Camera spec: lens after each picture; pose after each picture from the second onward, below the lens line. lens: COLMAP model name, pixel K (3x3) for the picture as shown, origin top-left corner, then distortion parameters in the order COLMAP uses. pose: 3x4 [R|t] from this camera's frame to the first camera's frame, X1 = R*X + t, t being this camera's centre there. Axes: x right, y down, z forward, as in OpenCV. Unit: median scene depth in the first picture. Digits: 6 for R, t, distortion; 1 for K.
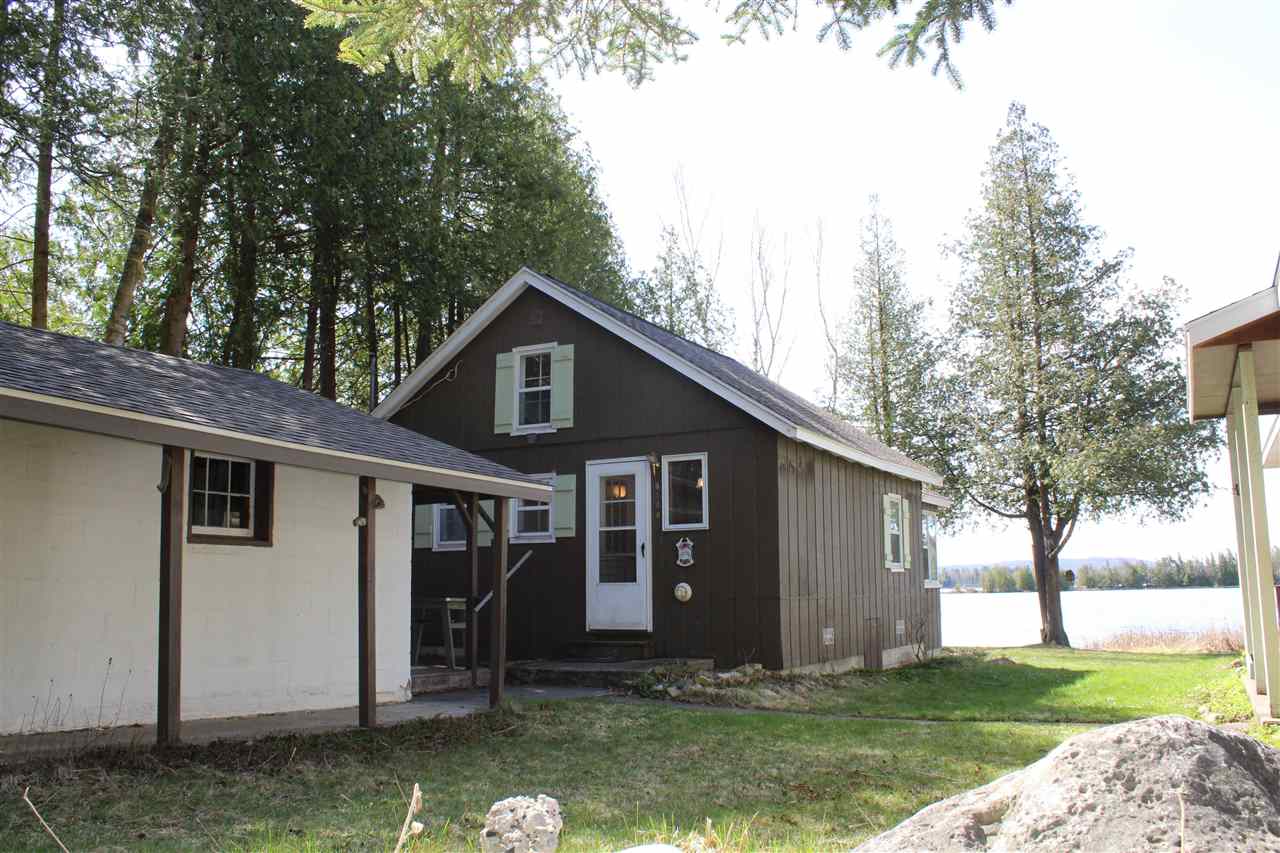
lens RADIAL K [[1061.9, 0, 640.0], [0, 1061.9, 426.5], [0, 0, 1]] dist [-0.145088, 0.087617]
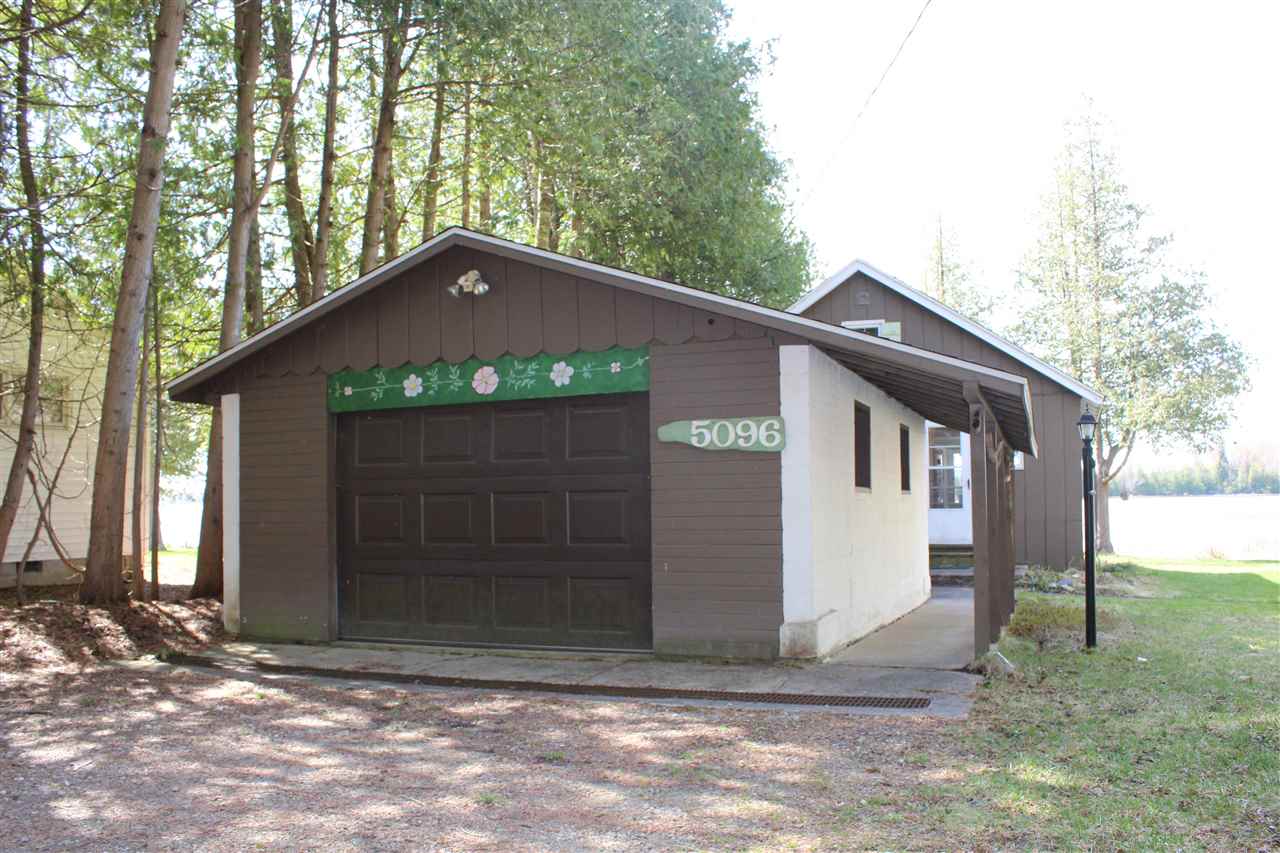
lens RADIAL K [[1061.9, 0, 640.0], [0, 1061.9, 426.5], [0, 0, 1]] dist [-0.145088, 0.087617]
pose [[0.993745, 0.004593, 0.111575, -0.505218], [-0.013526, 0.996748, 0.079442, -0.048375], [-0.110847, -0.080454, 0.990576, -0.216670]]
